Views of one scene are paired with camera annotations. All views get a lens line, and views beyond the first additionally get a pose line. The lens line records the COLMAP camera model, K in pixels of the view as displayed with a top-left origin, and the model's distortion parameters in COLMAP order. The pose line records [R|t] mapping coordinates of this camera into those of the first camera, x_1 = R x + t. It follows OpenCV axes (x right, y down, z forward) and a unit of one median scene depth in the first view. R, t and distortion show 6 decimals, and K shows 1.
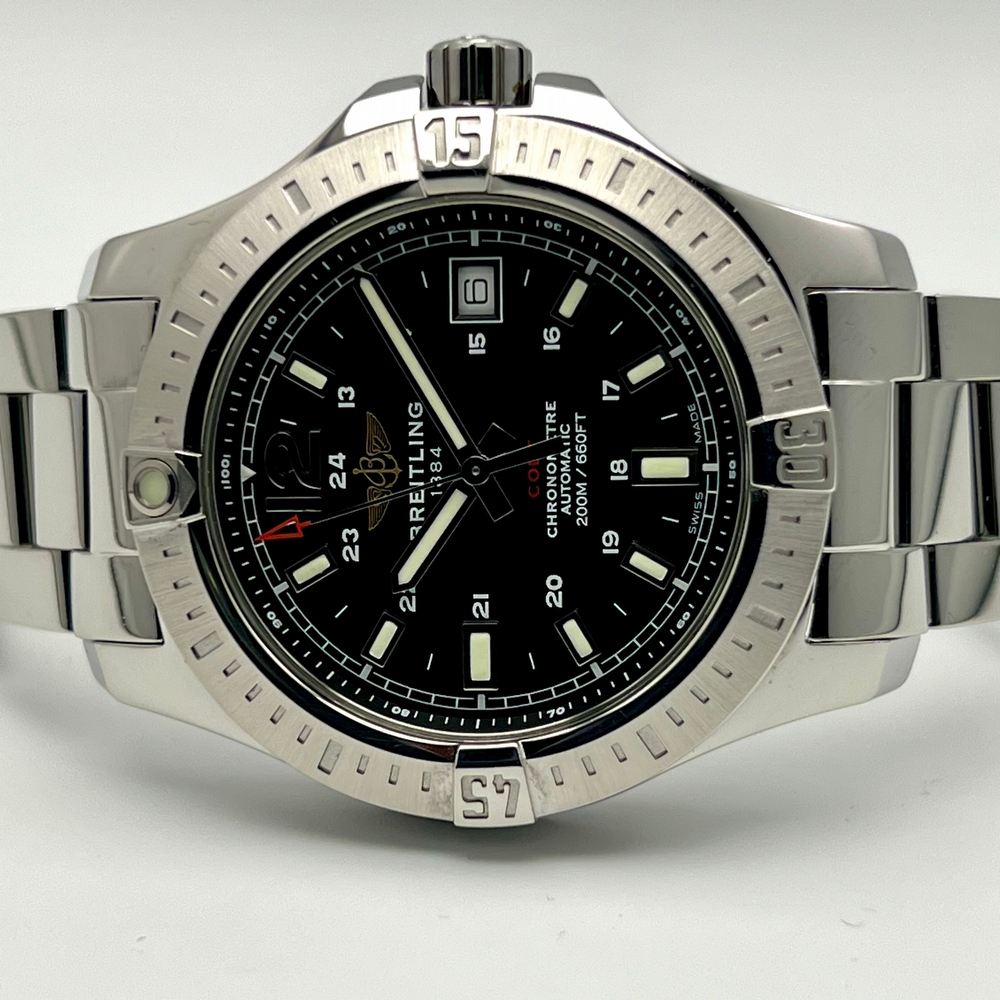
lens RADIAL K [[2751.3, 0, 500.0], [0, 2751.3, 500.0], [0, 0, 1]] dist [0.267164, -1.285255]
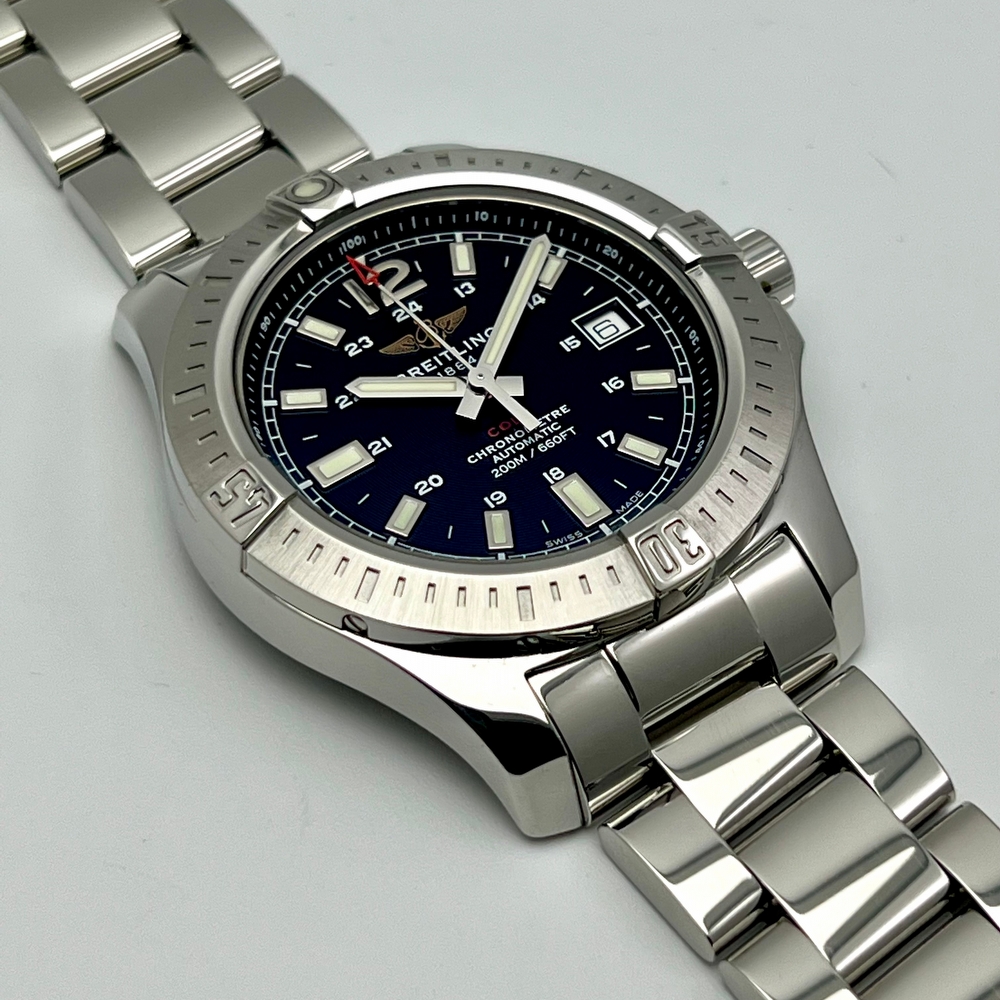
lens RADIAL K [[2831.3, 0, 500.0], [0, 2831.3, 500.0], [0, 0, 1]] dist [0.312656, -0.379224]
pose [[0.570808, 0.716598, -0.400831, 0.487676], [-0.811637, 0.418603, -0.407451, 0.467926], [-0.124189, 0.557906, 0.820560, 0.084470]]
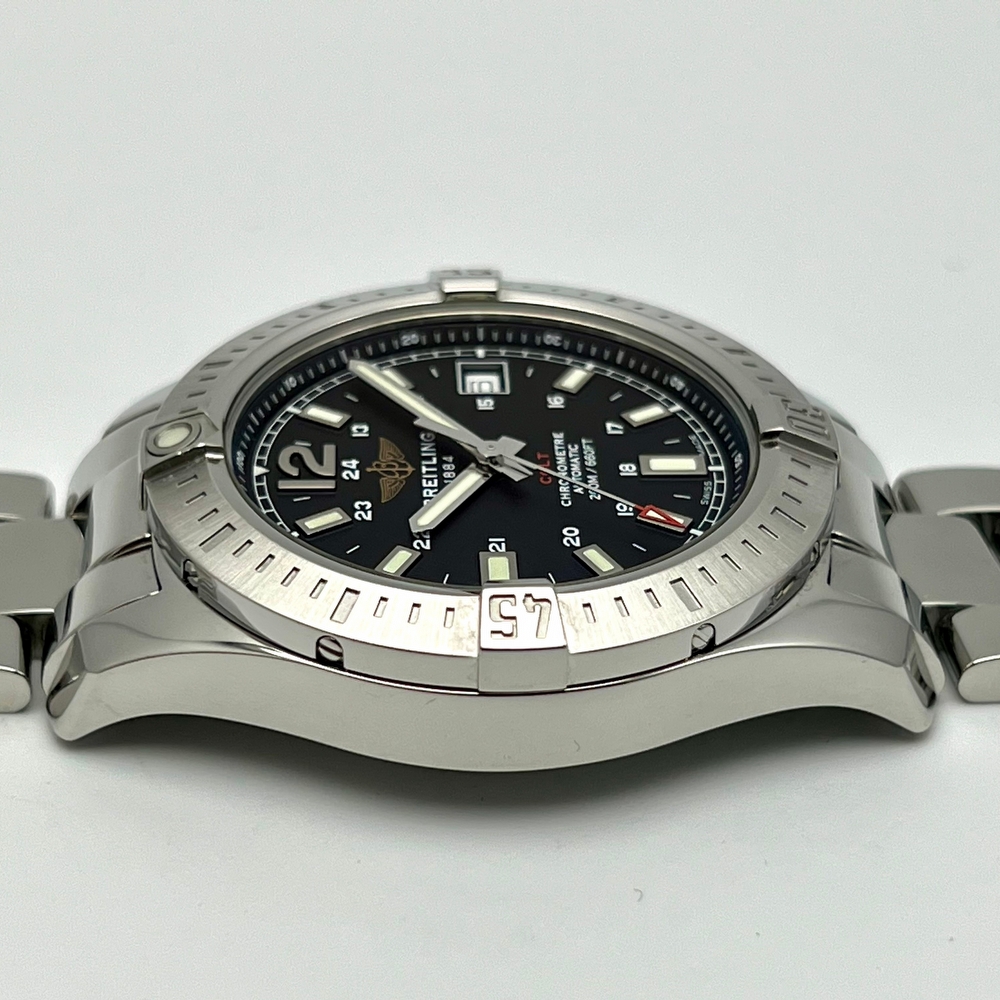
lens RADIAL K [[2831.3, 0, 500.0], [0, 2831.3, 500.0], [0, 0, 1]] dist [0.312656, -0.379224]
pose [[0.992447, 0.079479, 0.093446, -0.101648], [0.037570, 0.528211, -0.848281, 0.886916], [-0.116780, 0.845385, 0.521236, 0.463002]]
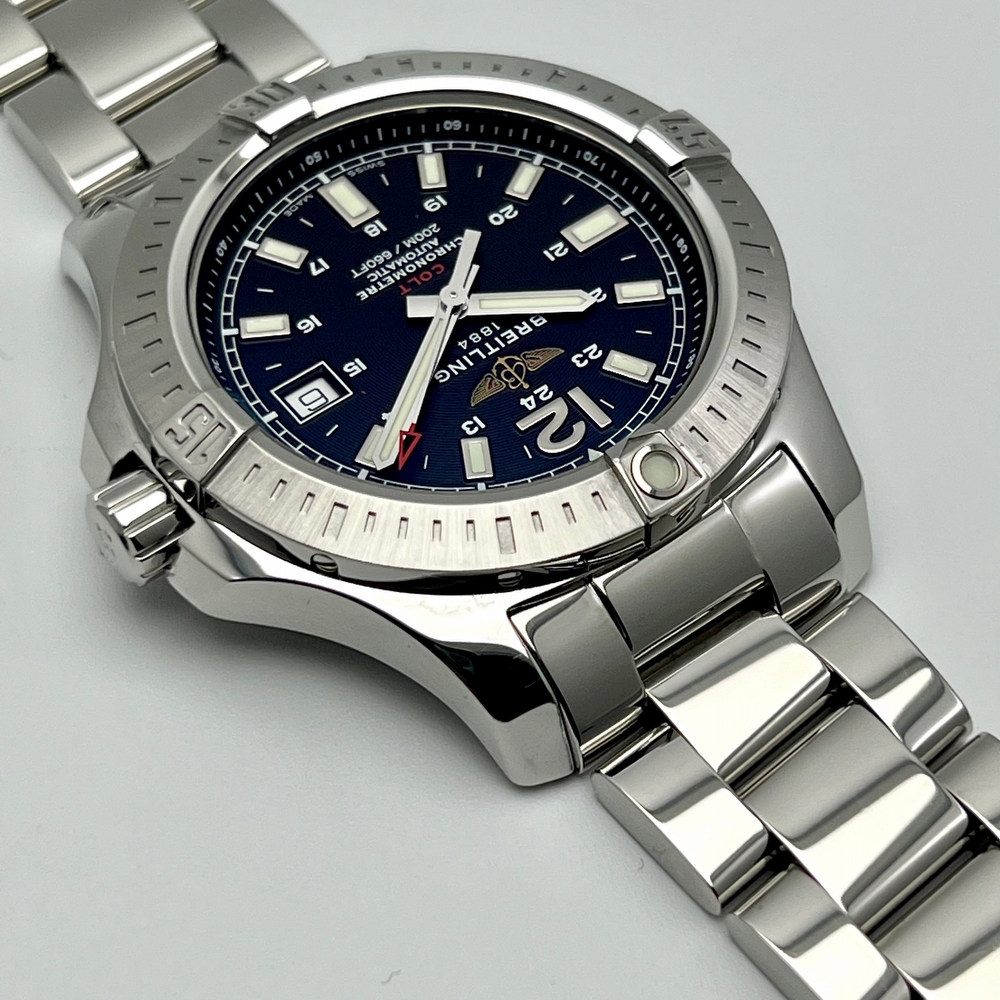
lens RADIAL K [[2831.3, 0, 500.0], [0, 2831.3, 500.0], [0, 0, 1]] dist [0.312656, -0.379224]
pose [[-0.594567, -0.592554, 0.543480, -0.642510], [0.800859, -0.496562, 0.334741, -0.390624], [0.071519, 0.634276, 0.769791, 0.223869]]
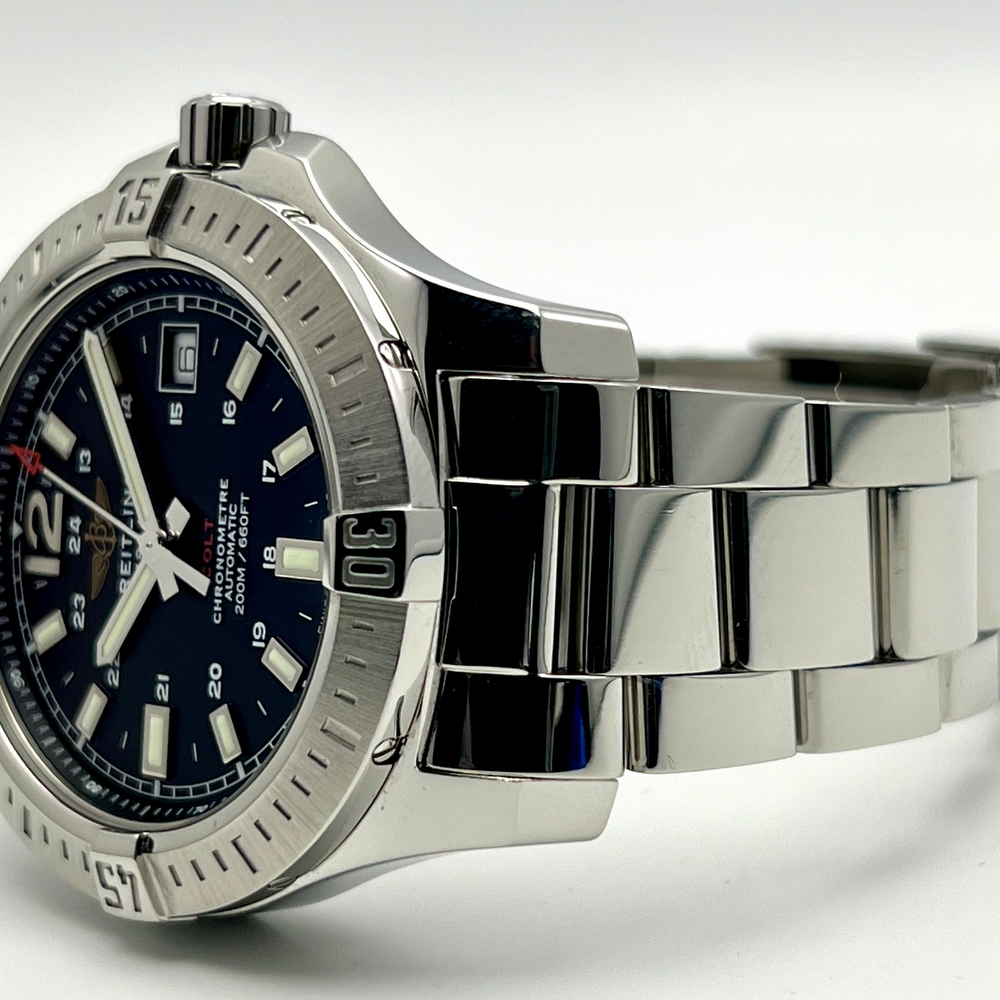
lens RADIAL K [[2751.3, 0, 500.0], [0, 2751.3, 500.0], [0, 0, 1]] dist [0.267164, -1.285255]
pose [[0.793715, 0.071952, -0.604019, 0.661791], [-0.082893, 0.996510, 0.009780, -0.045597], [0.602615, 0.042307, 0.796910, 0.305401]]
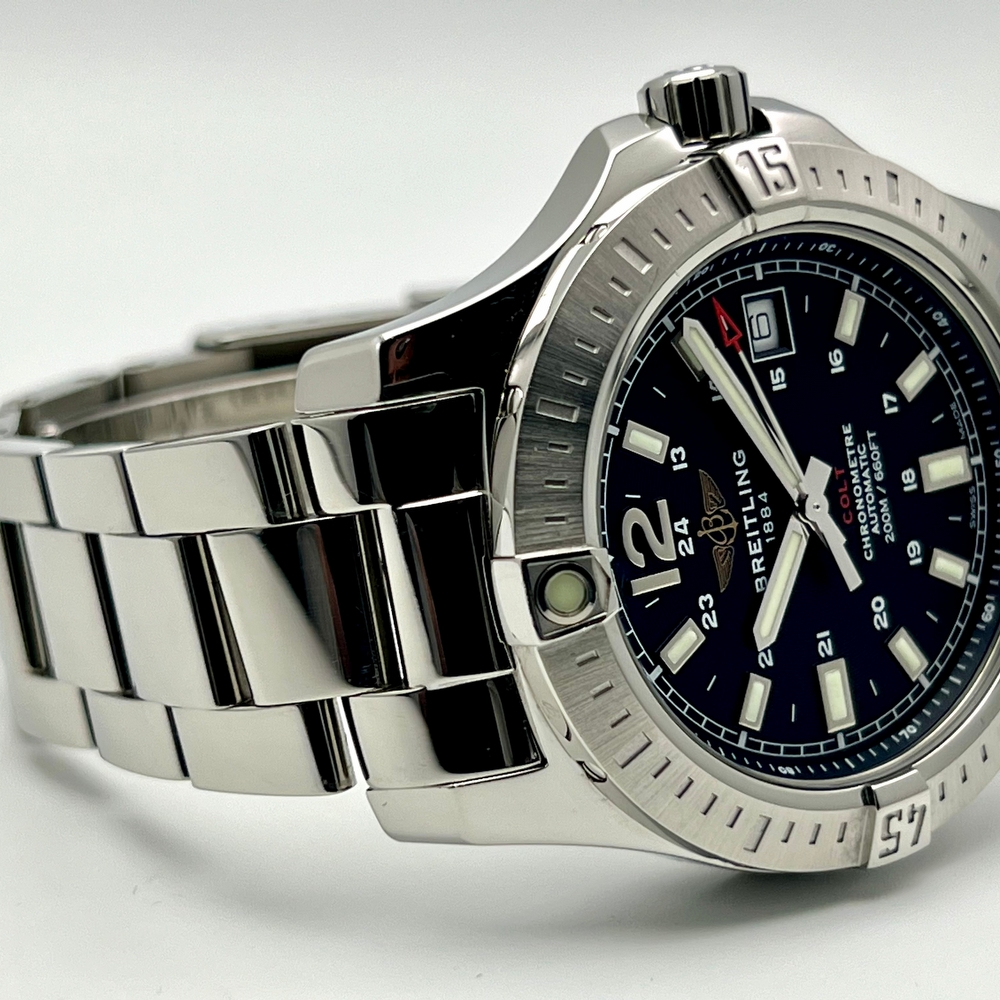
lens RADIAL K [[2751.3, 0, 500.0], [0, 2751.3, 500.0], [0, 0, 1]] dist [0.267164, -1.285255]
pose [[0.770752, -0.186814, 0.609132, -0.681174], [0.190480, 0.979886, 0.059500, -0.091372], [-0.607996, 0.070167, 0.790833, 0.296793]]
